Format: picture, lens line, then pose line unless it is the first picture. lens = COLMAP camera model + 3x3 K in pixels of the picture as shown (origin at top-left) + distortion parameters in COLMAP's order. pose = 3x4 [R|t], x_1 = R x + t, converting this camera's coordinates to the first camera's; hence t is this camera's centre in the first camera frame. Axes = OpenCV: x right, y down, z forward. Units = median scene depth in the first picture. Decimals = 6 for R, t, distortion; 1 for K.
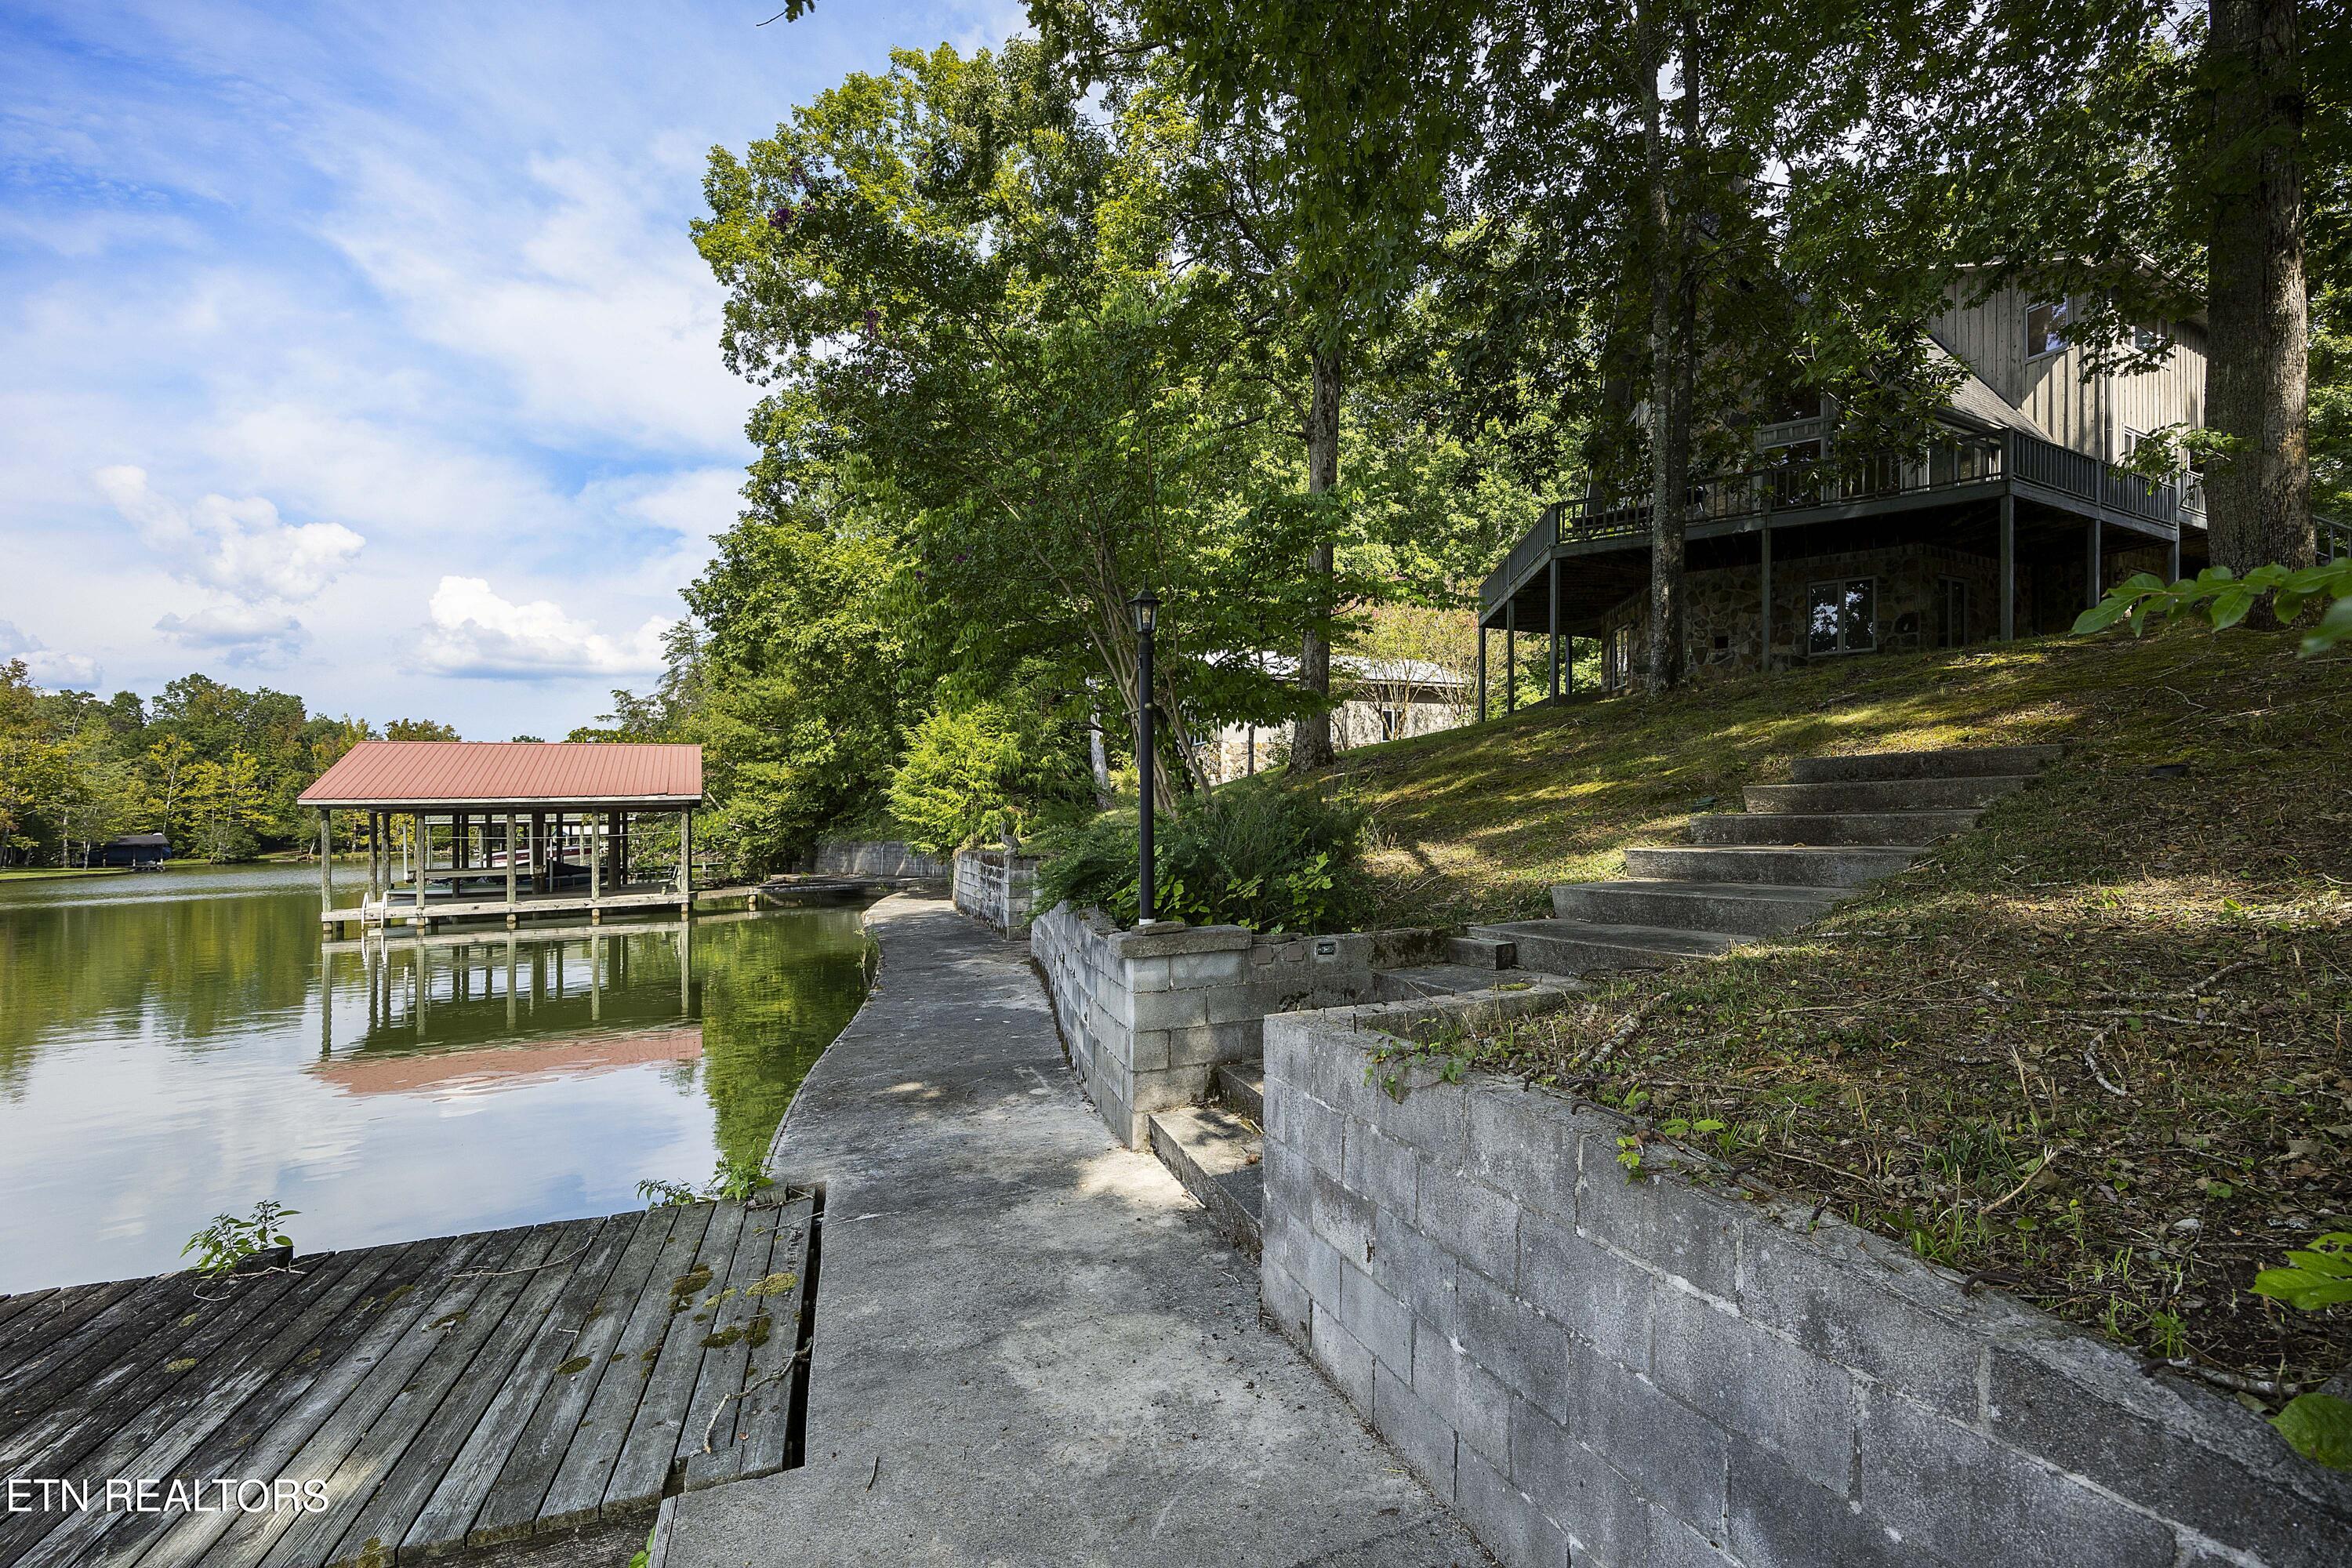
lens RADIAL K [[1079.1, 0, 1180.6], [0, 1079.1, 757.9], [0, 0, 1]] dist [-0.007715, 0.000104]
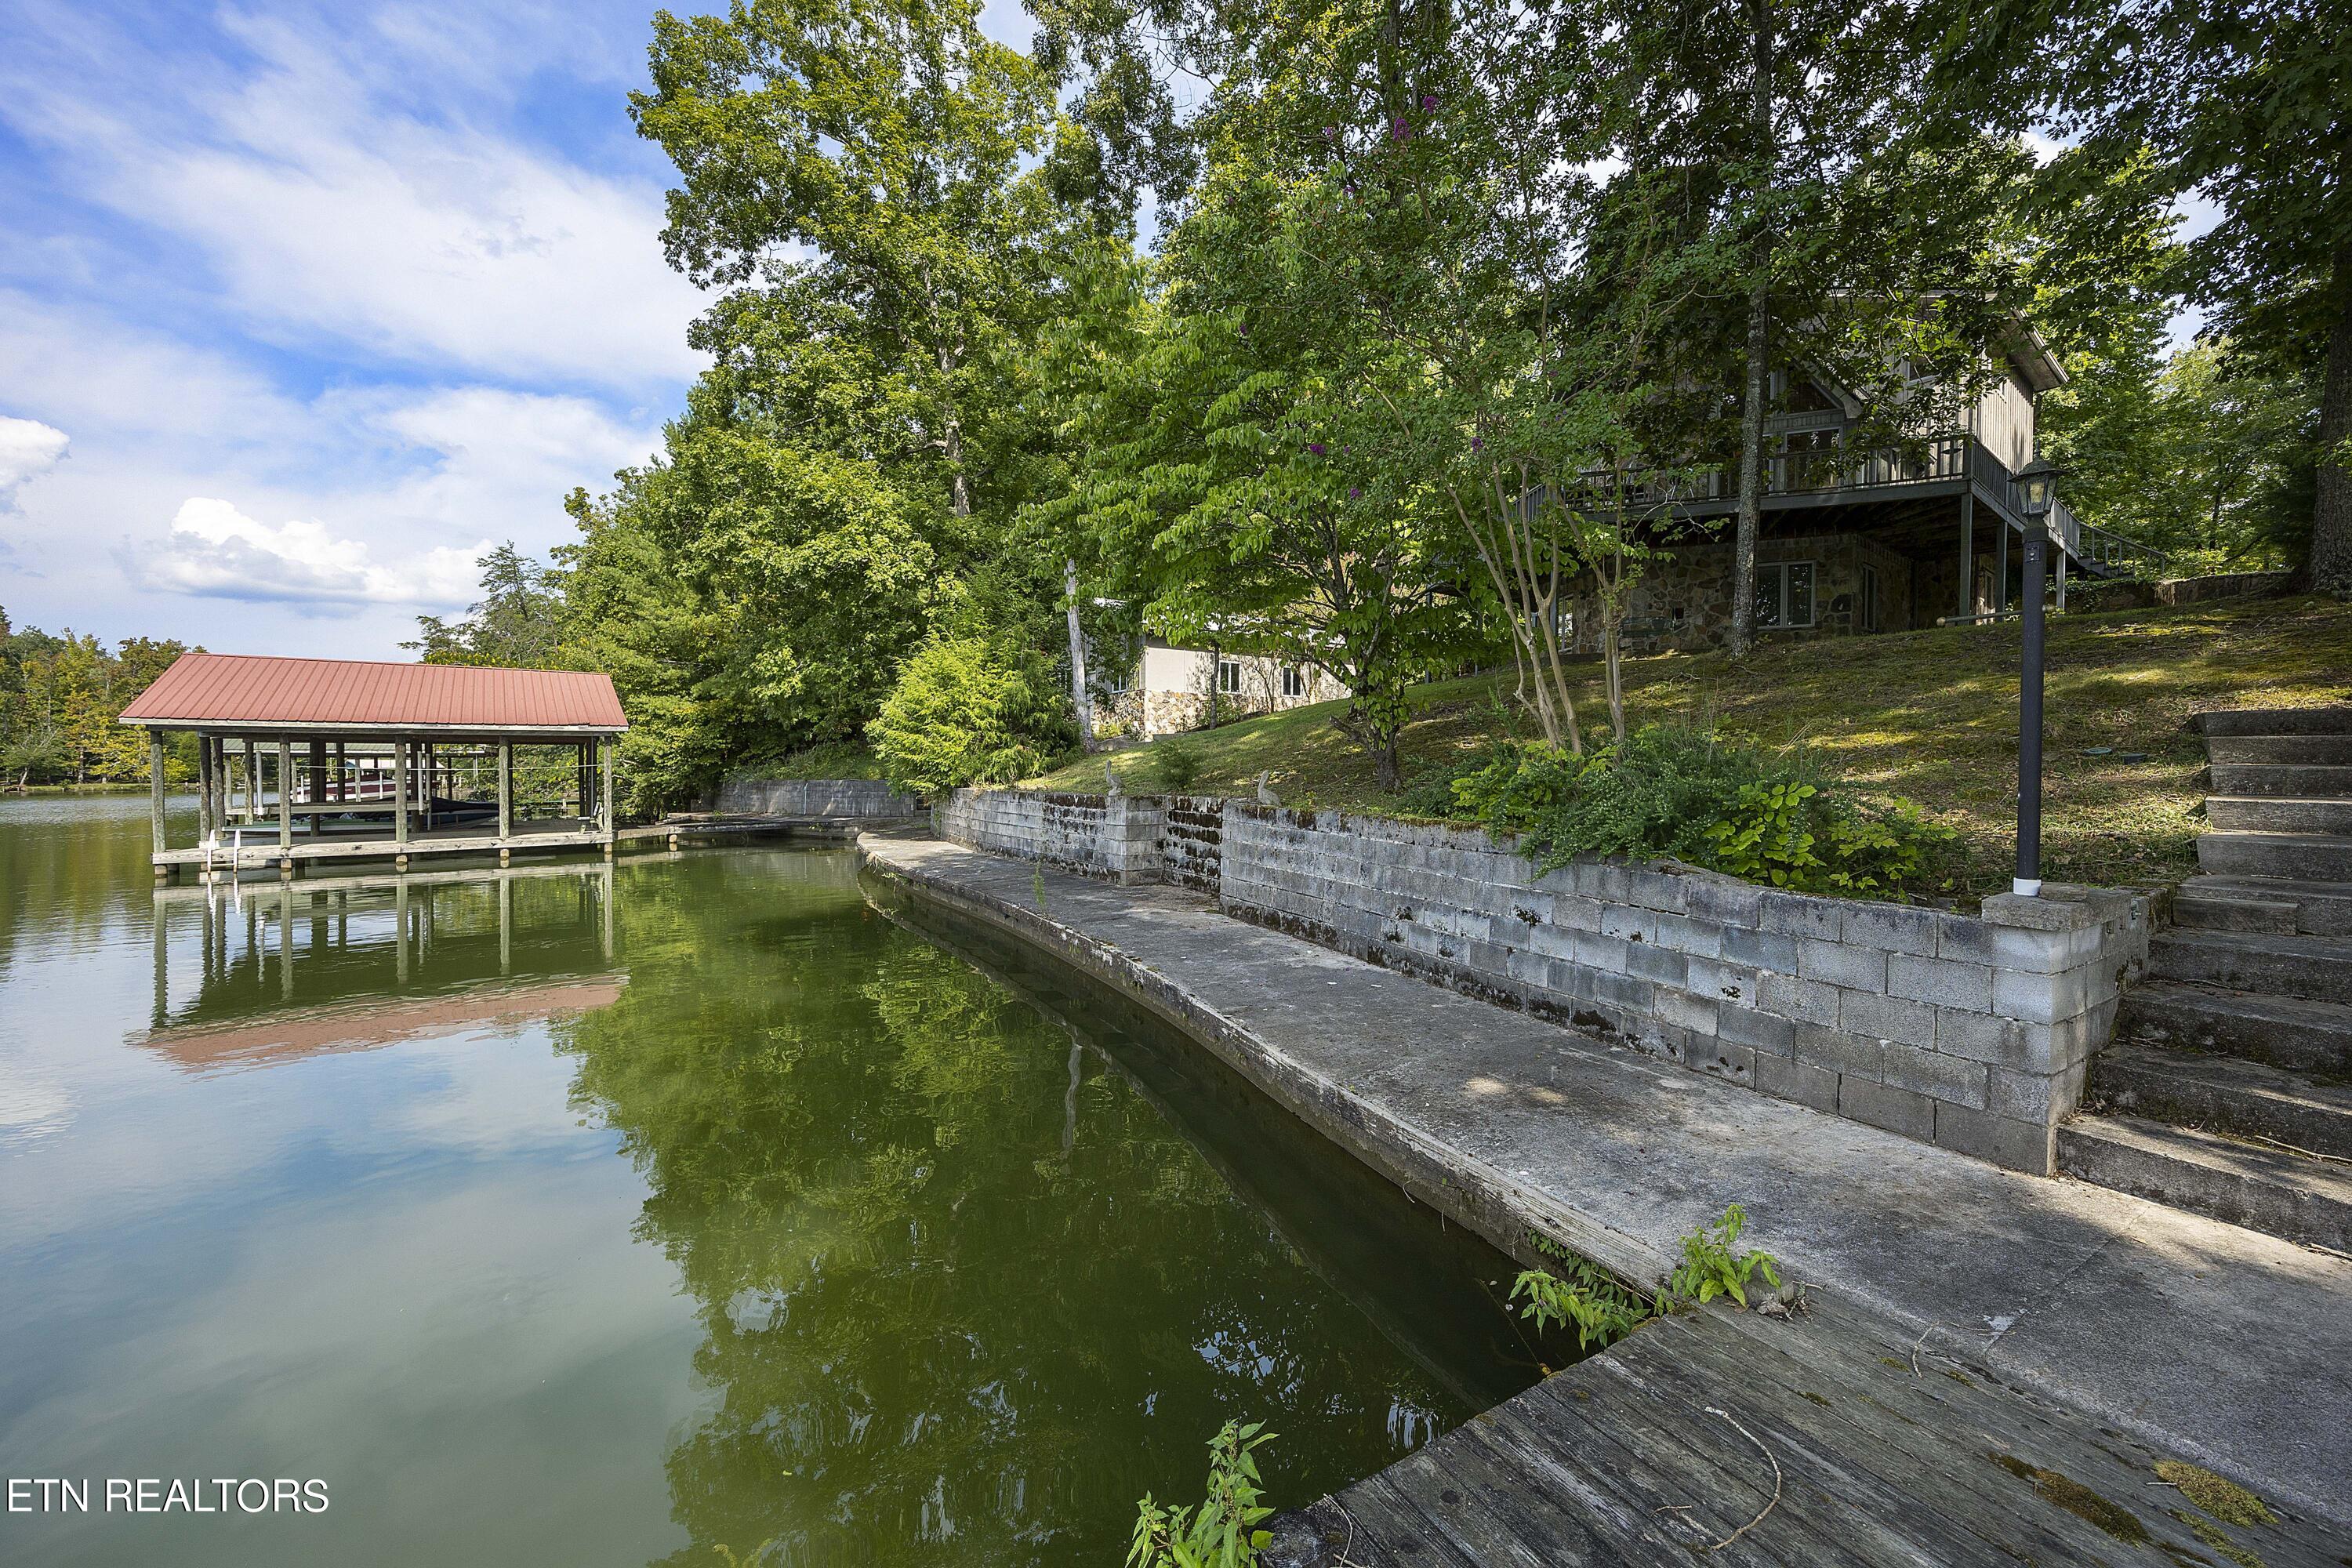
lens RADIAL K [[981.6, 0, 1174.2], [0, 981.6, 737.5], [0, 0, 1]] dist [0.008949, -0.000255]
pose [[0.981166, 0.025929, 0.191421, -0.150672], [-0.030979, 0.999245, 0.023436, 0.009605], [-0.190669, -0.028925, 0.981228, 0.080898]]
